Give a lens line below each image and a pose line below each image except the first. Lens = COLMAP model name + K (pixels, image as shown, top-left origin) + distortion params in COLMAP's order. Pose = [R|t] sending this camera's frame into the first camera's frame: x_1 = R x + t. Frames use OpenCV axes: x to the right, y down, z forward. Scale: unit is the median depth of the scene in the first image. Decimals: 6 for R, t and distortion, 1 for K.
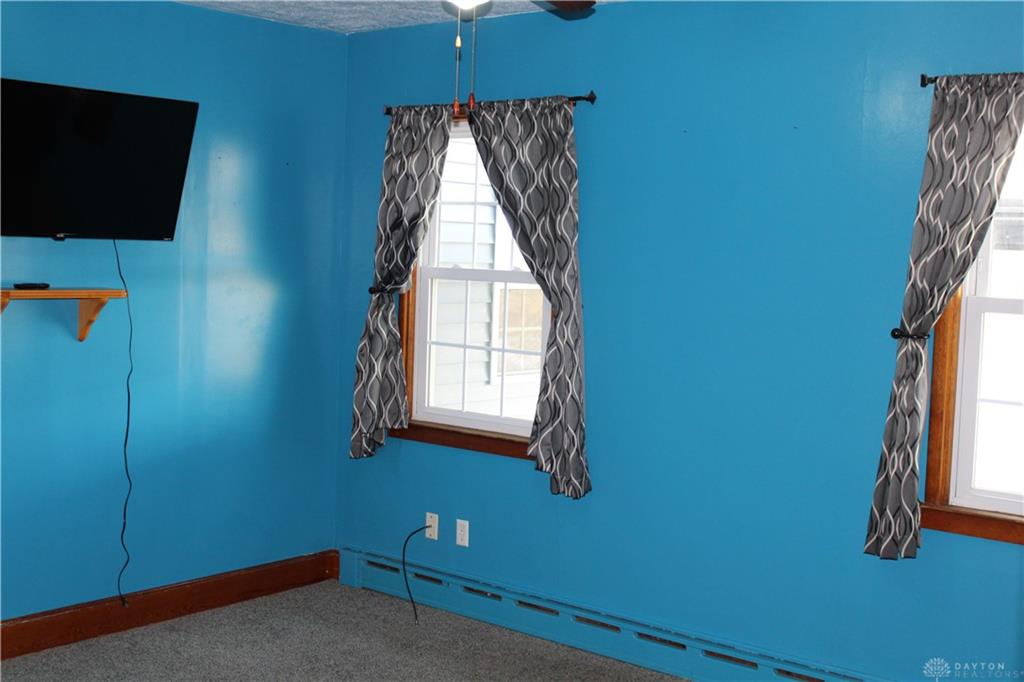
lens RADIAL K [[1289.0, 0, 512.6], [0, 1289.0, 340.2], [0, 0, 1]] dist [-0.107197, 0.000000]
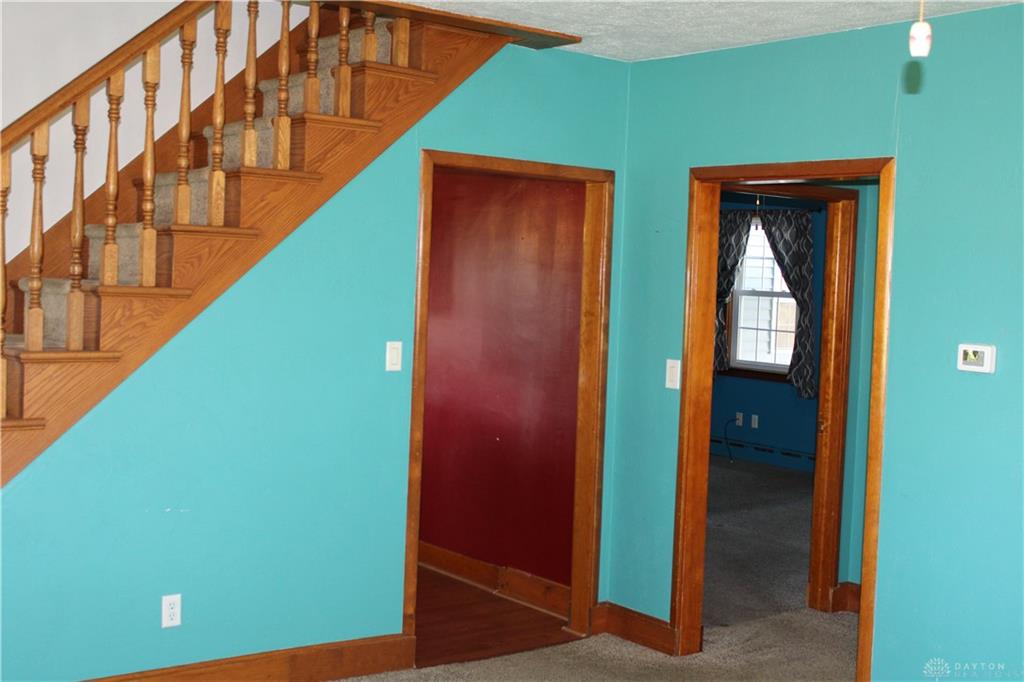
lens RADIAL K [[1289.0, 0, 512.9], [0, 1289.0, 341.1], [0, 0, 1]] dist [-0.107197, 0.000000]
pose [[0.975740, 0.013974, -0.218488, 0.029750], [-0.018588, 0.999645, -0.019078, 0.070863], [0.218144, 0.022677, 0.975653, -1.074091]]
